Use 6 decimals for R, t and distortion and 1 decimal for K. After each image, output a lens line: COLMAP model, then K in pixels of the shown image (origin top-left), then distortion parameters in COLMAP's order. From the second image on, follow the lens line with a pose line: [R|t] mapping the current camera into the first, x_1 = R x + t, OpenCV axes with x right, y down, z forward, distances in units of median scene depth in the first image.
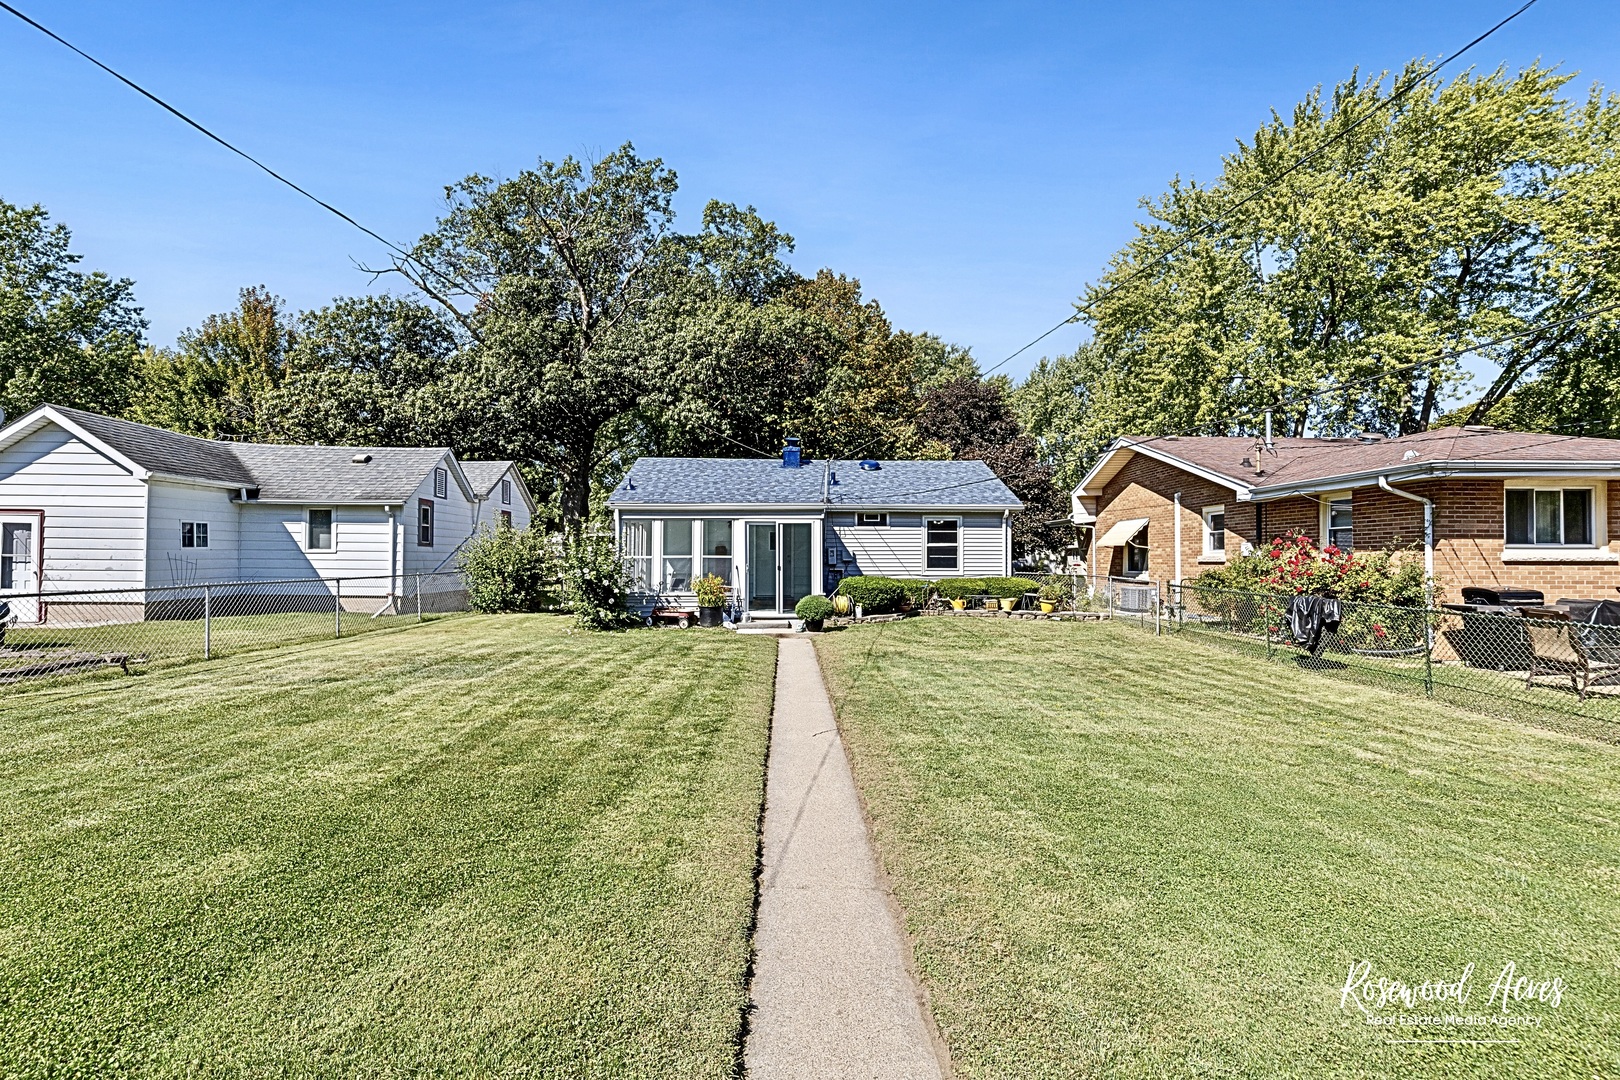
lens RADIAL K [[739.1, 0, 811.8], [0, 739.1, 541.3], [0, 0, 1]] dist [0.012632, -0.000334]
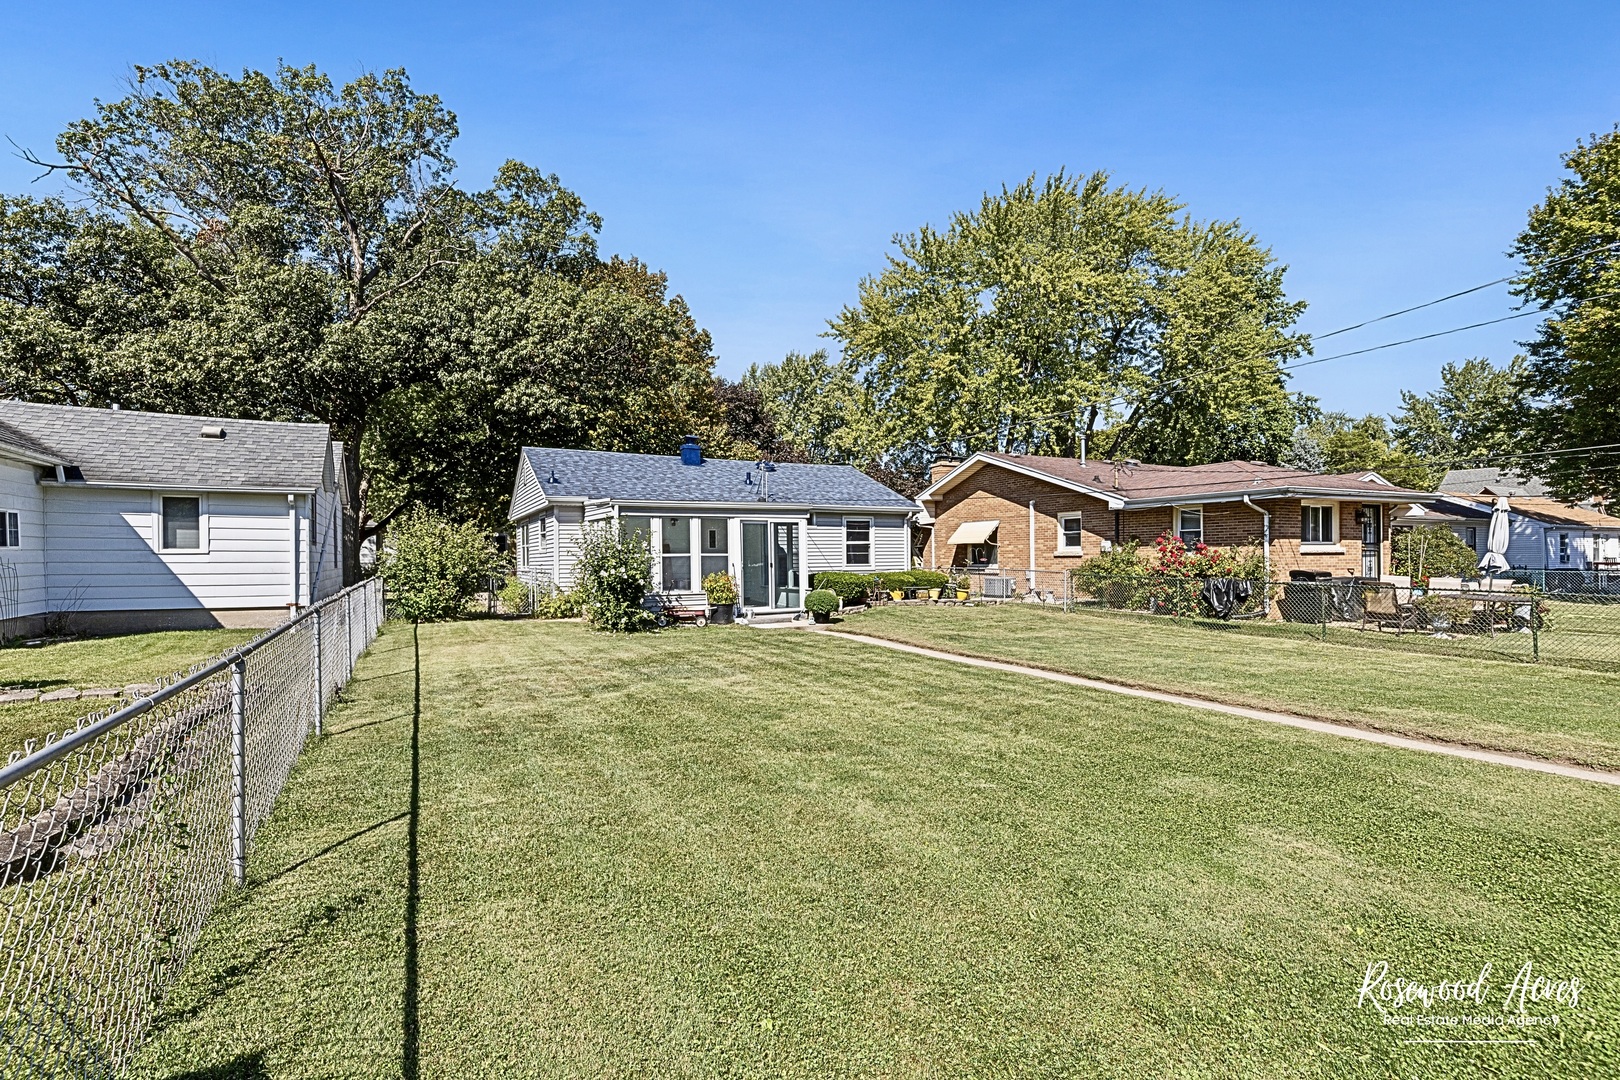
lens RADIAL K [[739.1, 0, 837.4], [0, 739.1, 554.8], [0, 0, 1]] dist [0.012632, -0.000334]
pose [[0.907302, -0.007564, 0.420413, -0.344473], [-0.001307, 0.999783, 0.020808, -0.000082], [-0.420479, -0.019429, 0.907094, 0.015442]]
